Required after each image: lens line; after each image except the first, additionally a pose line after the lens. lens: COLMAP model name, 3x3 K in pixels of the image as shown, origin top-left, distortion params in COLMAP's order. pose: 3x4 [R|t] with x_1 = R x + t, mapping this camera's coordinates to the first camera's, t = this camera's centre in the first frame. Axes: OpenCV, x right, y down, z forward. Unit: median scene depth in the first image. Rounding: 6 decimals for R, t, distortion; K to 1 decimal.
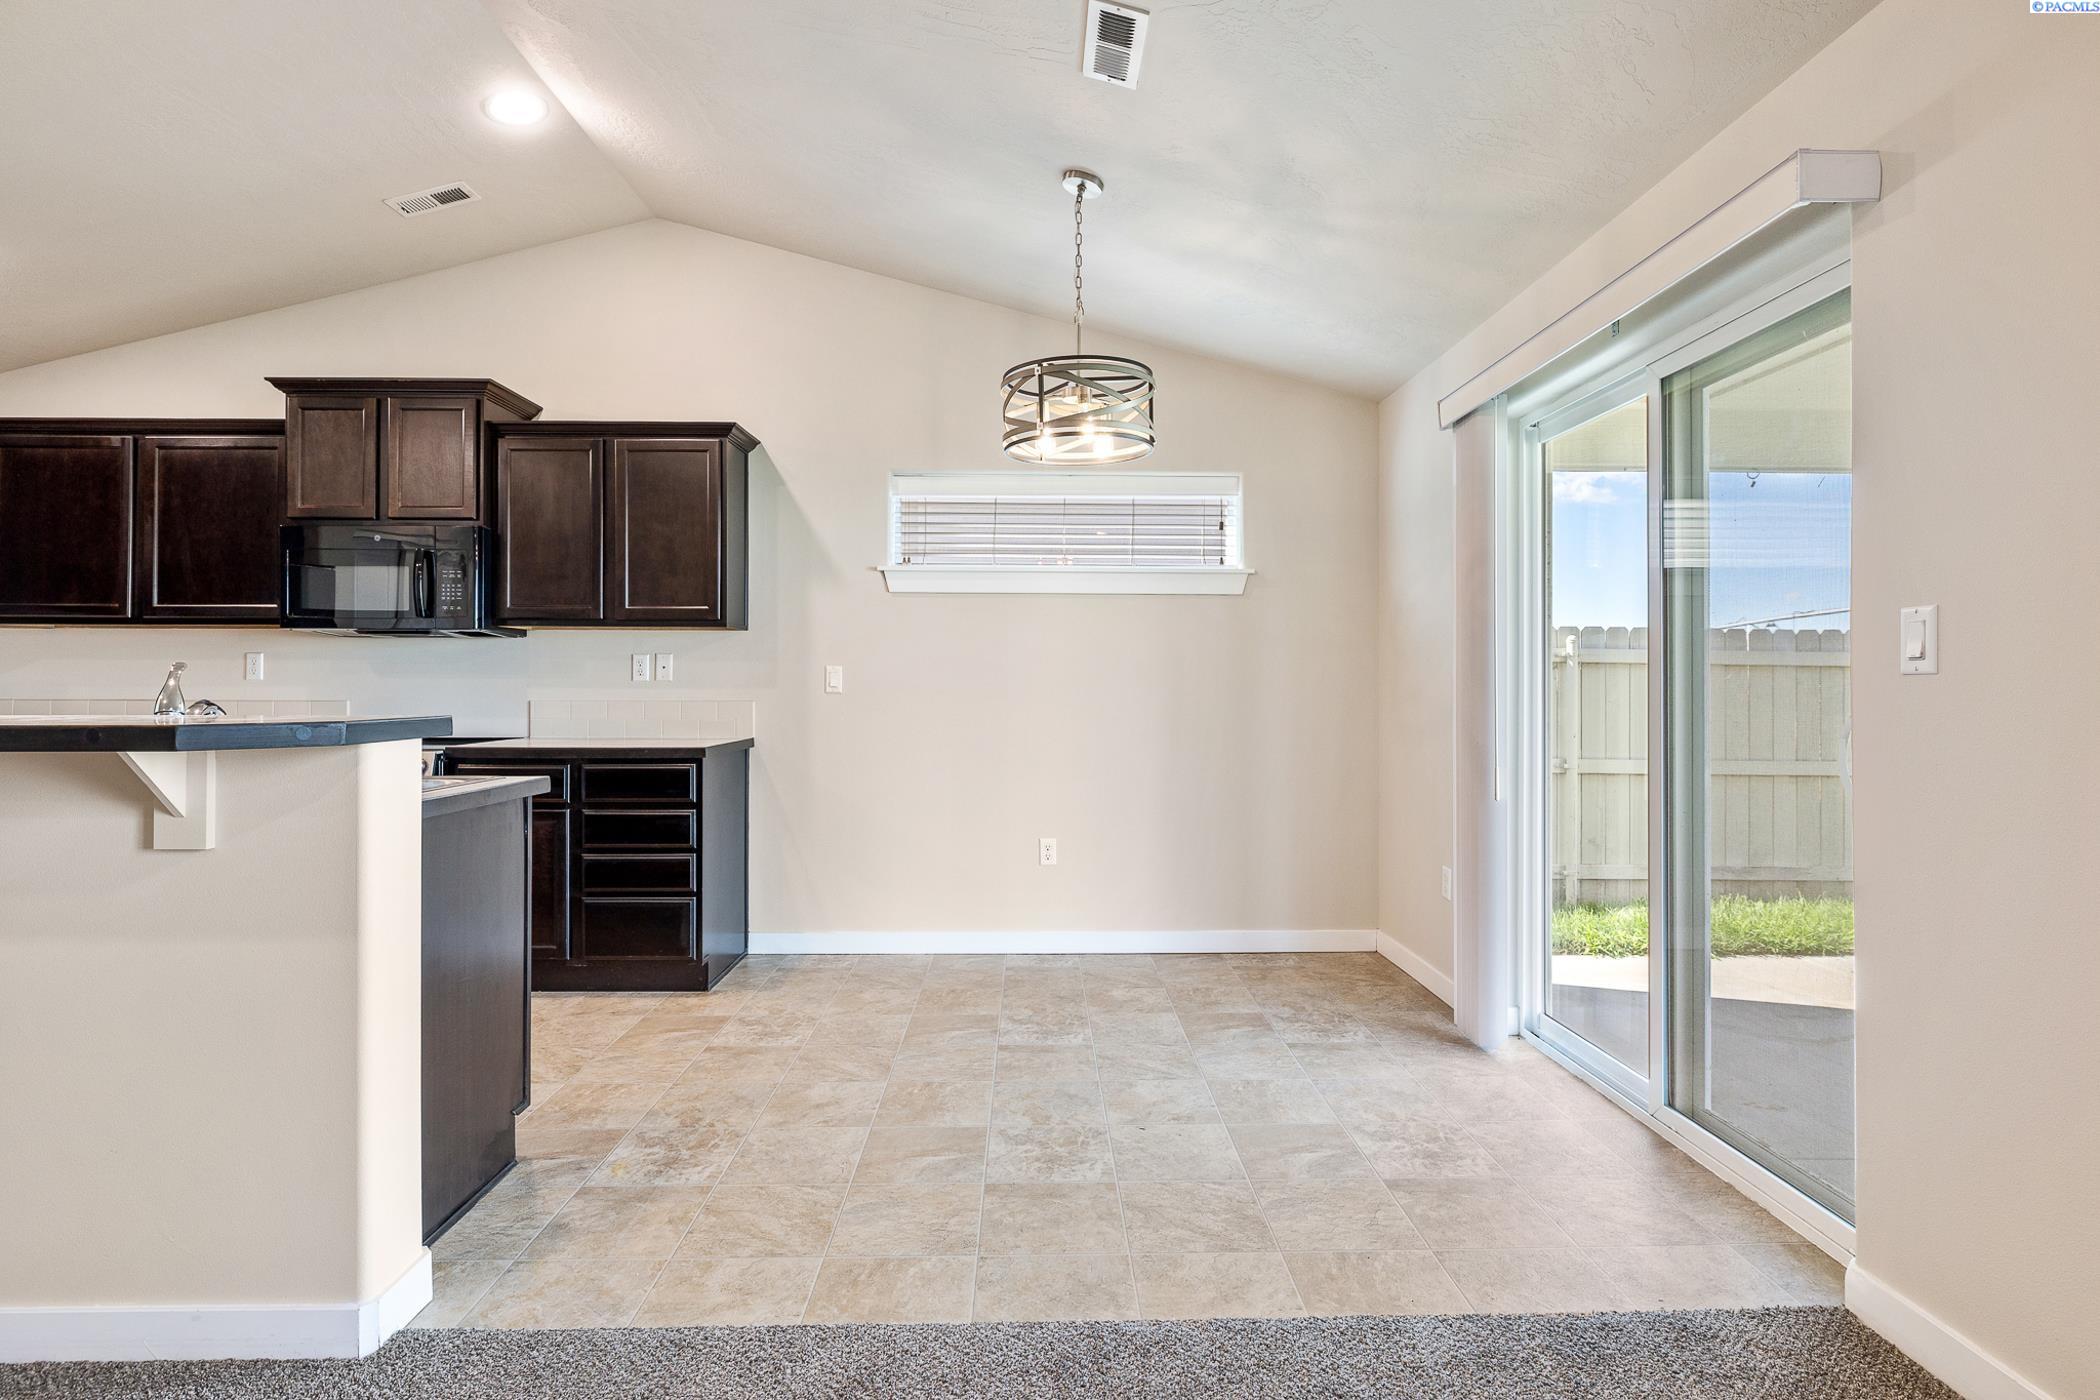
lens RADIAL K [[1045.9, 0, 1051.4], [0, 1045.9, 682.4], [0, 0, 1]] dist [-0.003543, -0.000450]
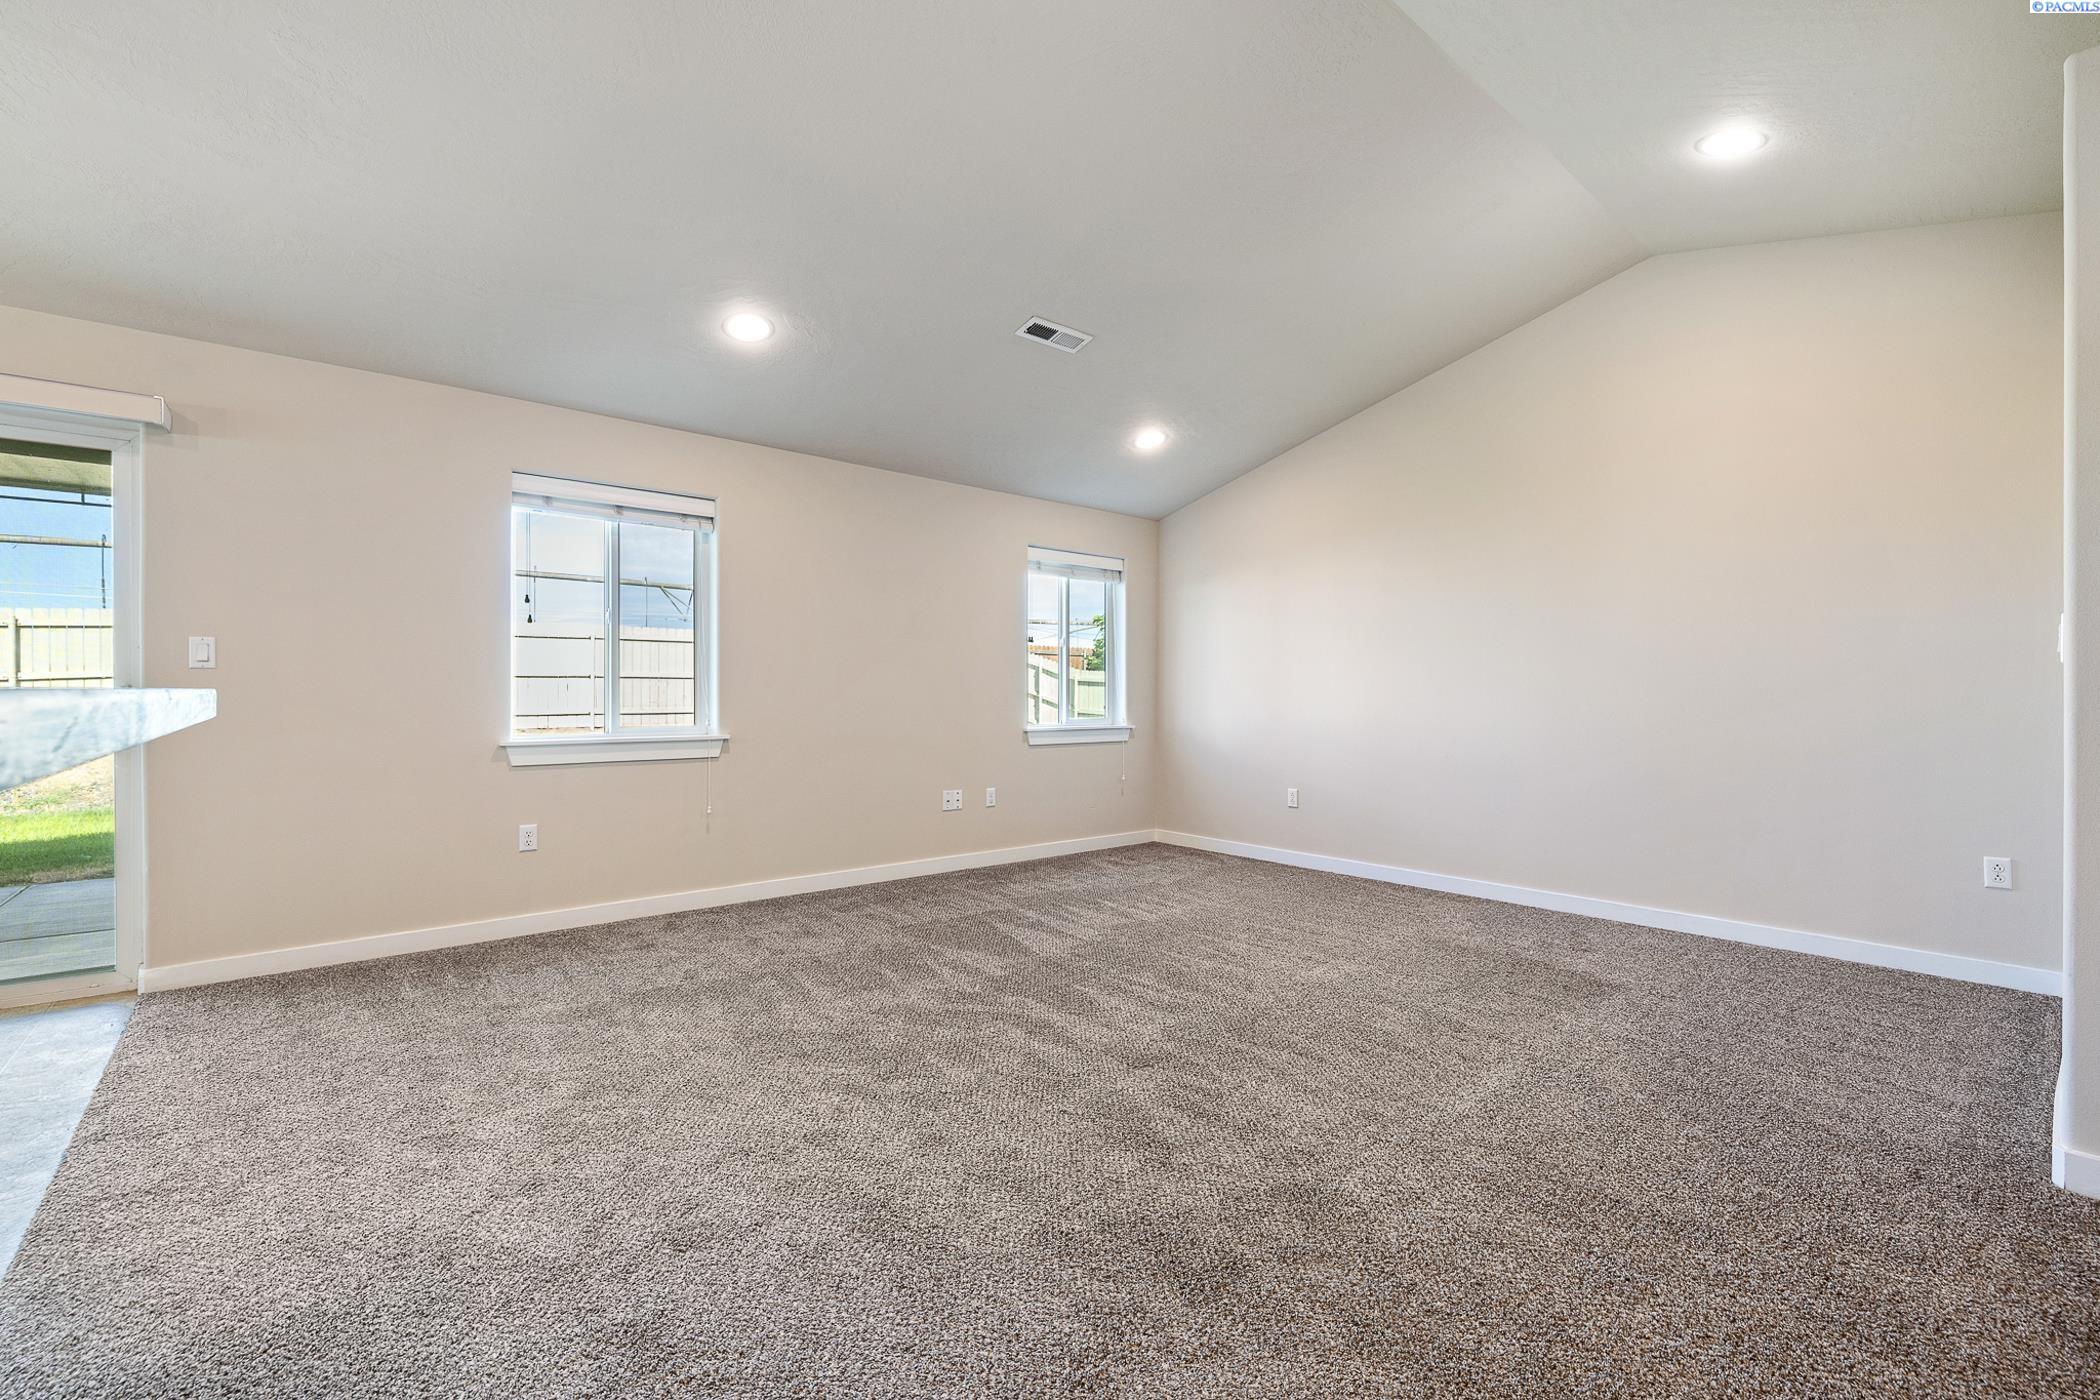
lens RADIAL K [[889.2, 0, 1045.9], [0, 889.2, 685.1], [0, 0, 1]] dist [0.000007, 0.000330]
pose [[-0.629143, 0.008098, 0.777247, -0.751177], [-0.003666, 0.999904, -0.013386, 0.019679], [-0.777281, -0.011271, -0.629053, 0.352151]]
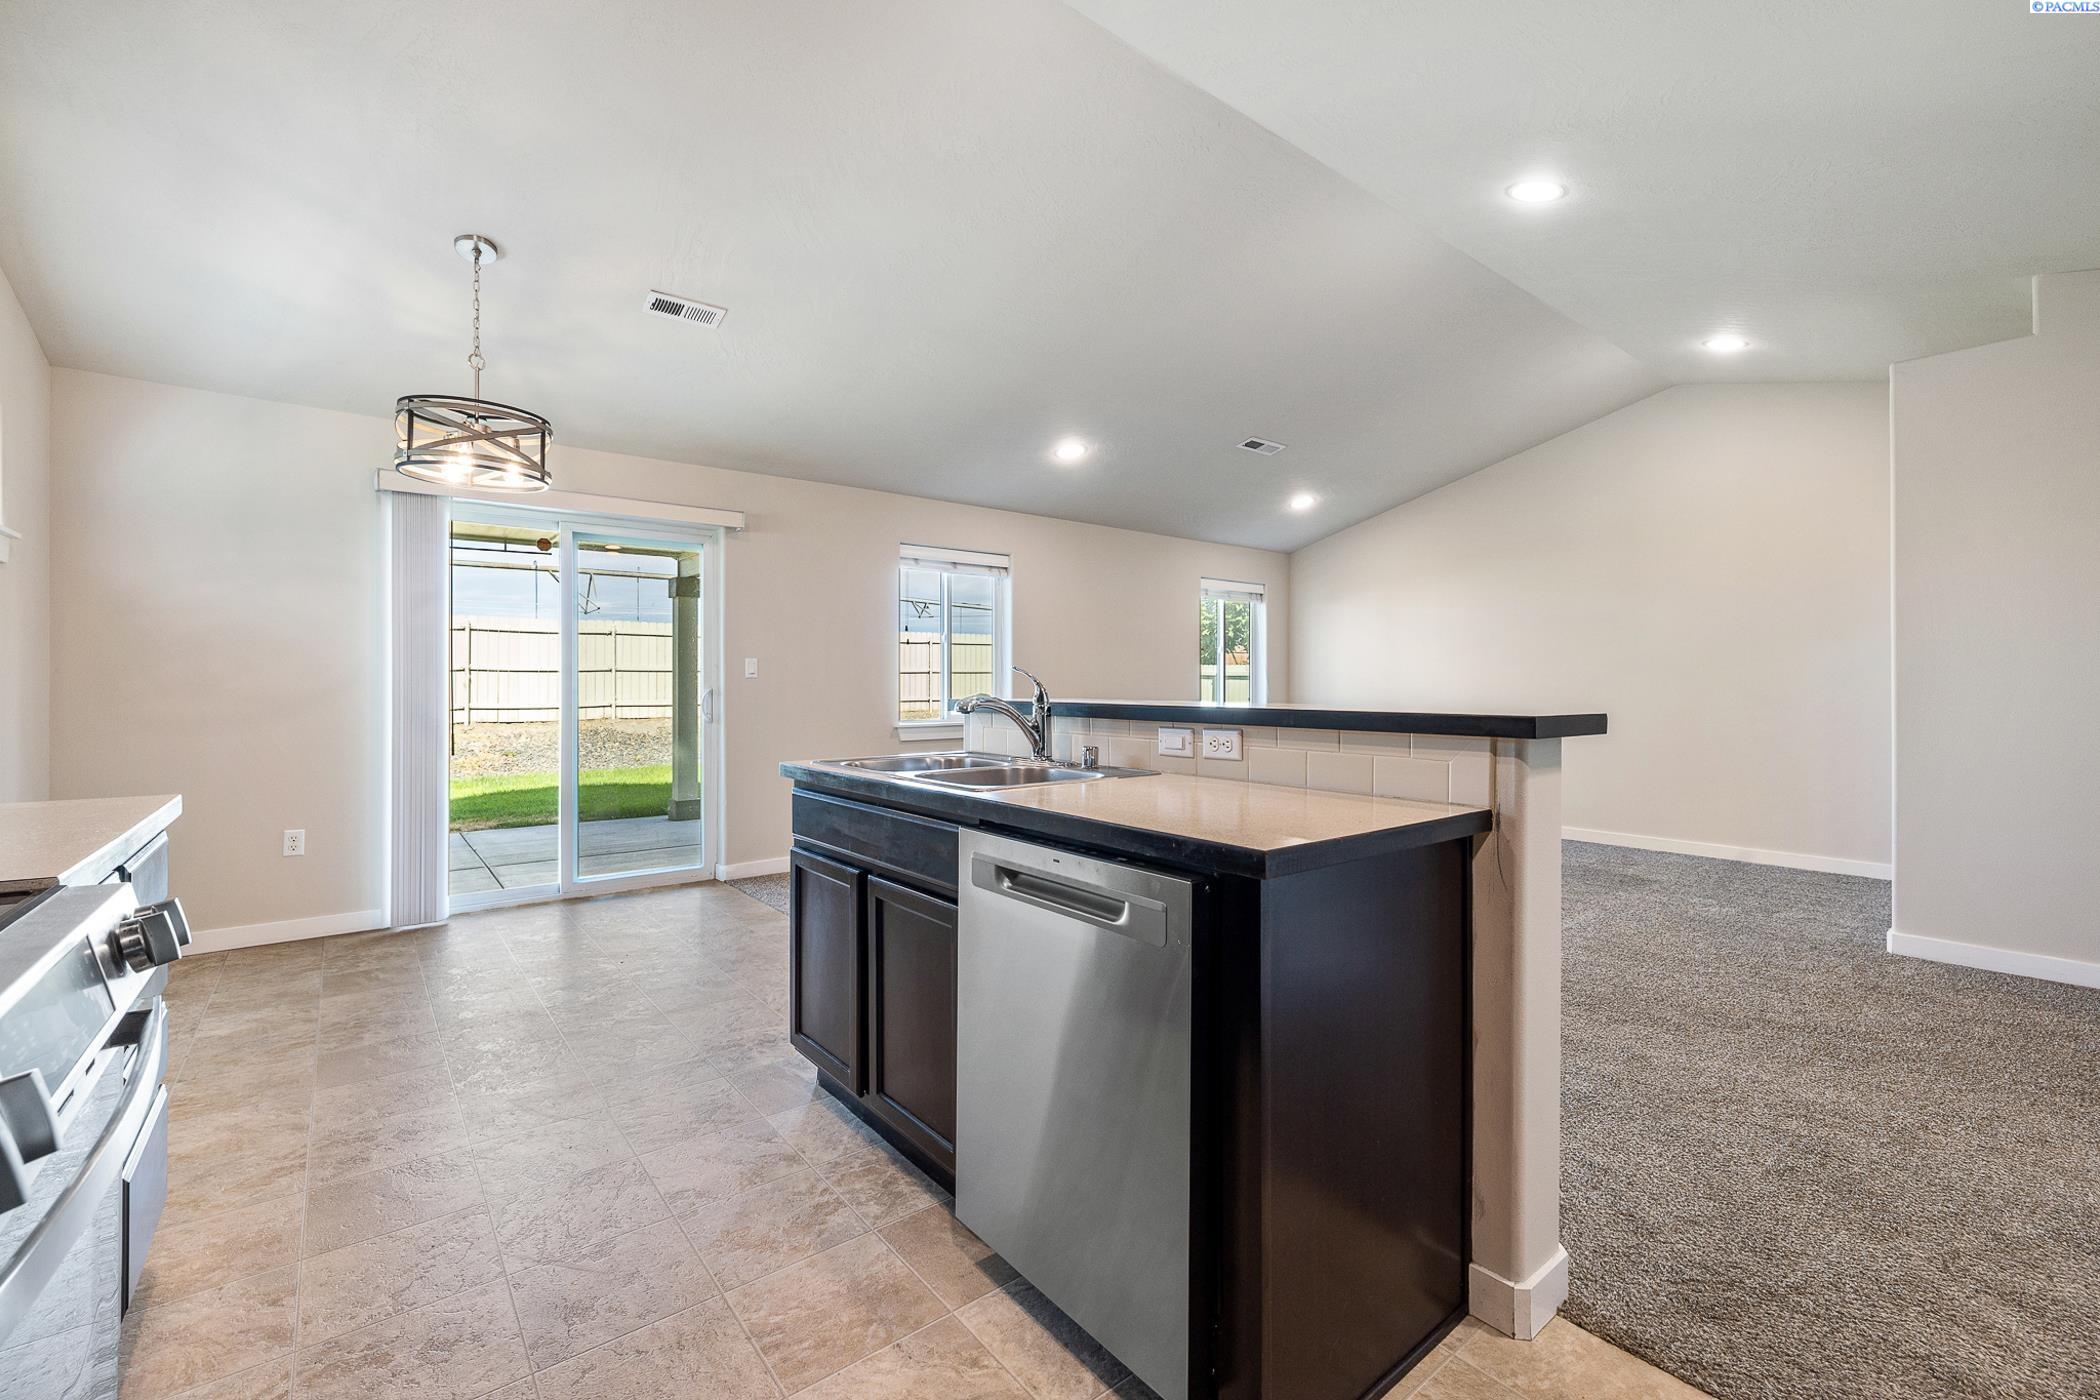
lens RADIAL K [[886.1, 0, 1049.2], [0, 886.1, 671.9], [0, 0, 1]] dist [-0.001022, -0.000073]
pose [[-0.609449, 0.011125, 0.792747, -0.921837], [-0.001229, 0.999887, -0.014977, 0.006072], [-0.792825, -0.010102, -0.609366, 0.880962]]
